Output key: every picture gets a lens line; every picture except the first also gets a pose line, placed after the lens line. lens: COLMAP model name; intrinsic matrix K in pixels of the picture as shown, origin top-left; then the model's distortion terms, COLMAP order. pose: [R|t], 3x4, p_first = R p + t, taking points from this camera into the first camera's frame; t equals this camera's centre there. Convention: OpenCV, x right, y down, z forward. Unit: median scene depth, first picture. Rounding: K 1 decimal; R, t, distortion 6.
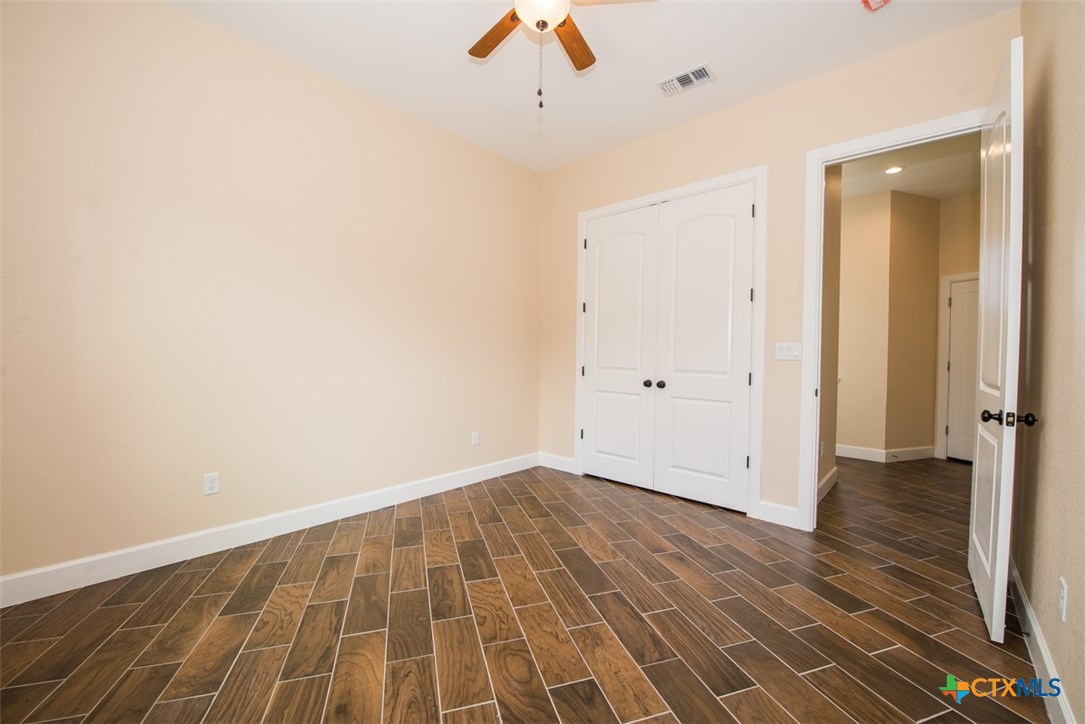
lens RADIAL K [[432.1, 0, 544.7], [0, 432.1, 360.5], [0, 0, 1]] dist [-0.015344, -0.001945]
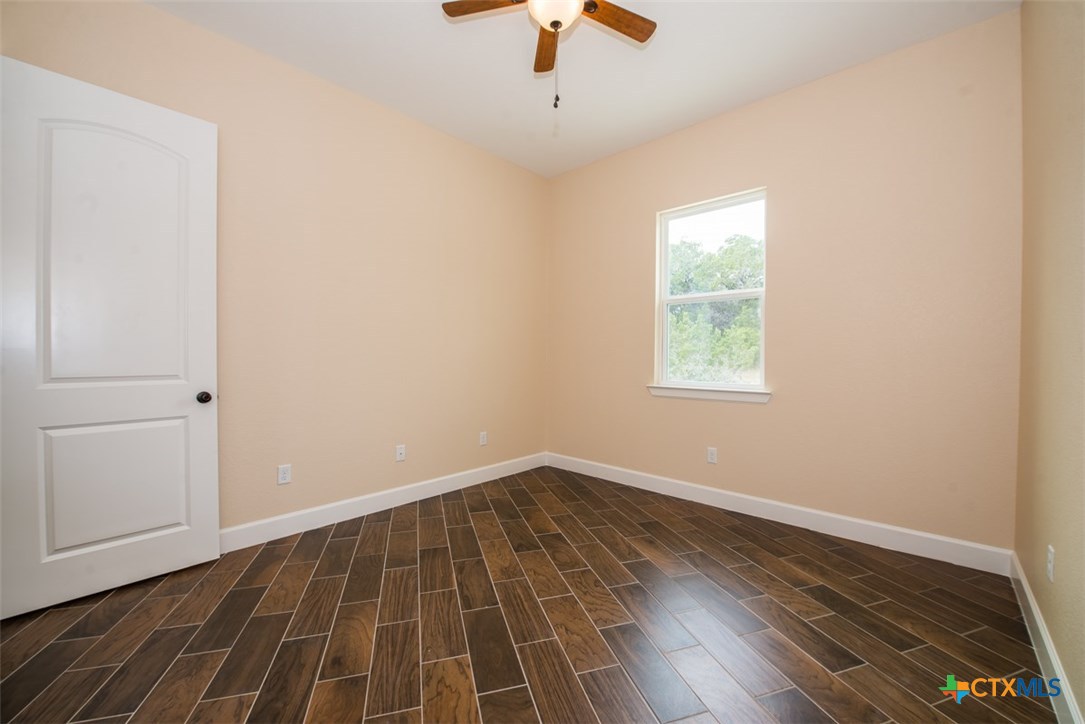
lens RADIAL K [[426.7, 0, 535.7], [0, 426.7, 360.4], [0, 0, 1]] dist [-0.019450, -0.000400]
pose [[-0.999252, -0.016905, 0.034794, -0.006347], [-0.015725, 0.999301, 0.033911, -0.033817], [-0.035343, 0.033339, -0.998819, 1.804078]]
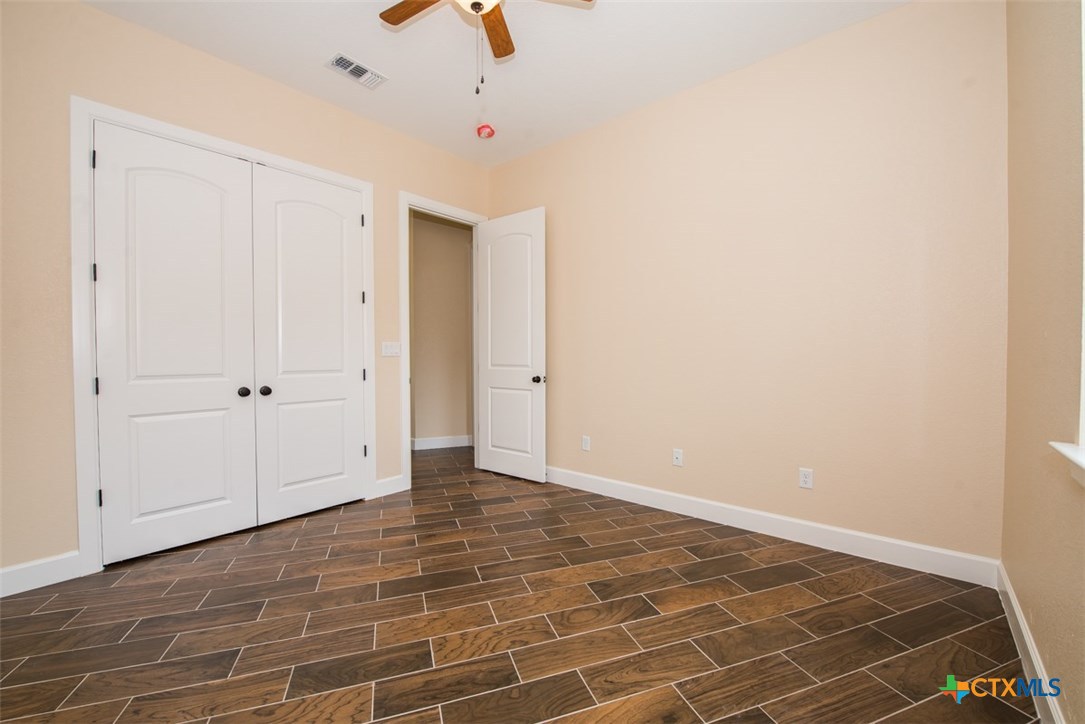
lens RADIAL K [[432.1, 0, 544.7], [0, 432.1, 360.5], [0, 0, 1]] dist [-0.015344, -0.001945]
pose [[-0.024242, -0.030918, 0.999228, -0.883640], [0.022509, 0.999251, 0.031464, -0.024237], [-0.999453, 0.023254, -0.023528, 0.801380]]
